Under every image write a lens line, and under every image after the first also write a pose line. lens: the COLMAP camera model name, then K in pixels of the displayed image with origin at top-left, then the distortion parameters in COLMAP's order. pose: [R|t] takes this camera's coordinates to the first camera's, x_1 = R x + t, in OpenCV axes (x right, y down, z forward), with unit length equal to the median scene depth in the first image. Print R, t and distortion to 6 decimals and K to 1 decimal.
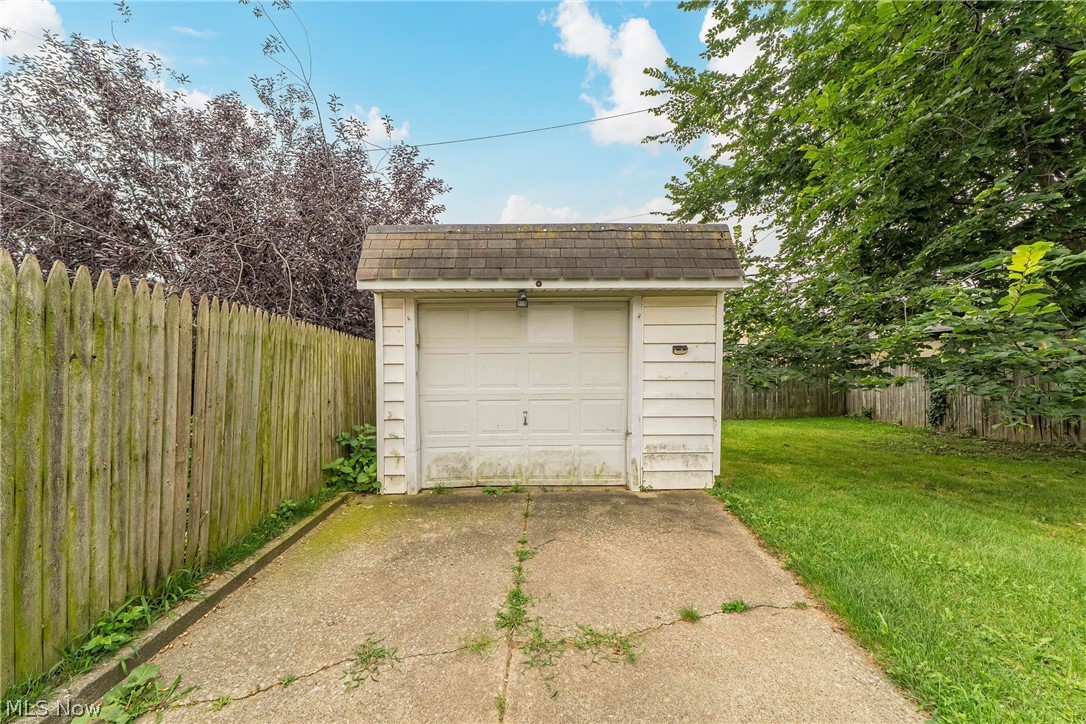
lens RADIAL K [[372.8, 0, 533.8], [0, 372.8, 372.4], [0, 0, 1]] dist [-0.016878, -0.000071]
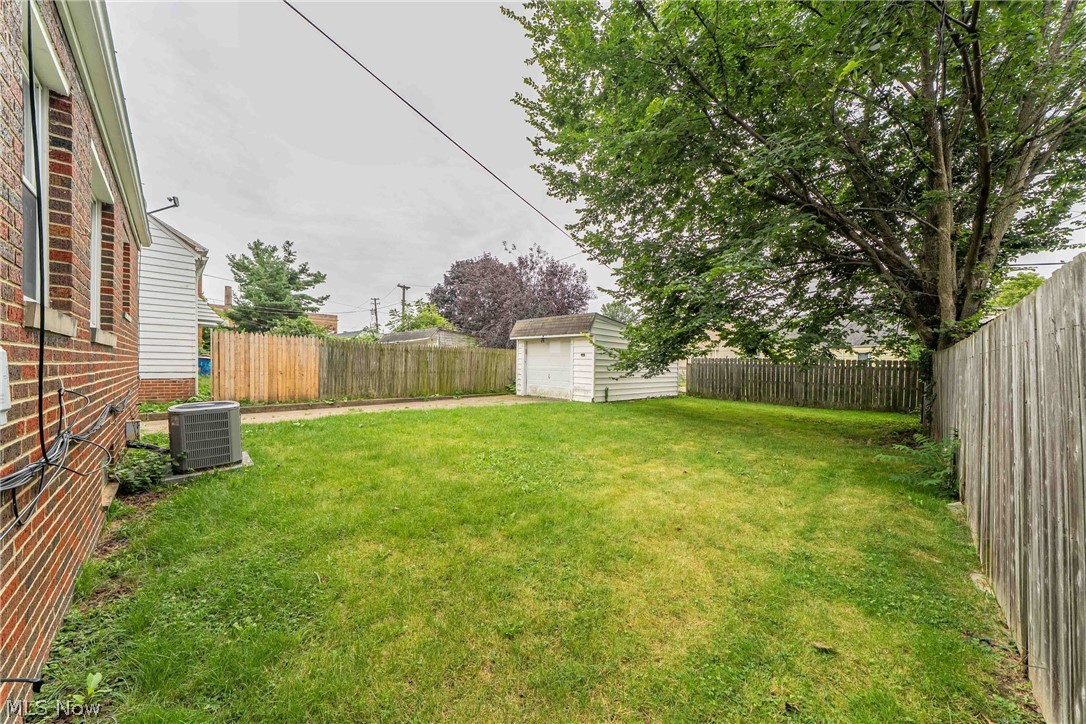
lens RADIAL K [[372.8, 0, 541.9], [0, 372.8, 359.4], [0, 0, 1]] dist [-0.016878, -0.000071]
pose [[0.702035, 0.016062, -0.711962, 2.289786], [-0.025291, 0.999677, -0.002386, -0.010392], [0.711694, 0.019682, 0.702214, -1.338777]]
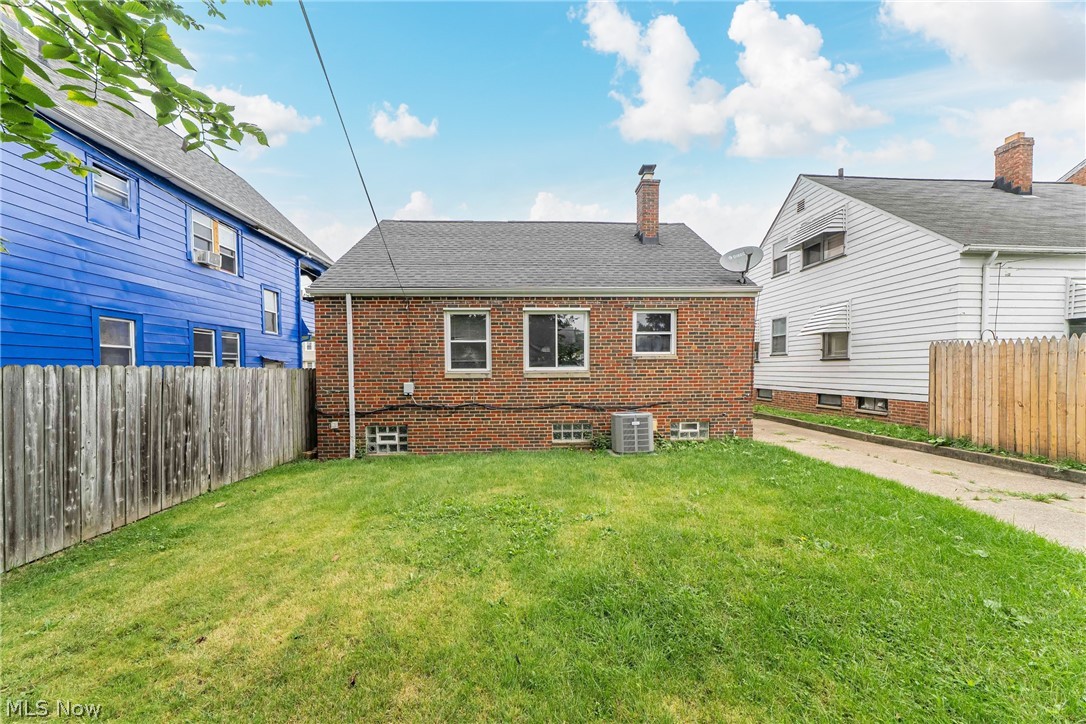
lens RADIAL K [[372.8, 0, 541.5], [0, 372.8, 372.1], [0, 0, 1]] dist [-0.016878, -0.000071]
pose [[-0.998666, 0.016558, -0.048905, 1.292876], [0.016056, 0.999815, 0.010627, -0.051793], [0.049072, 0.009828, -0.998747, 0.387145]]
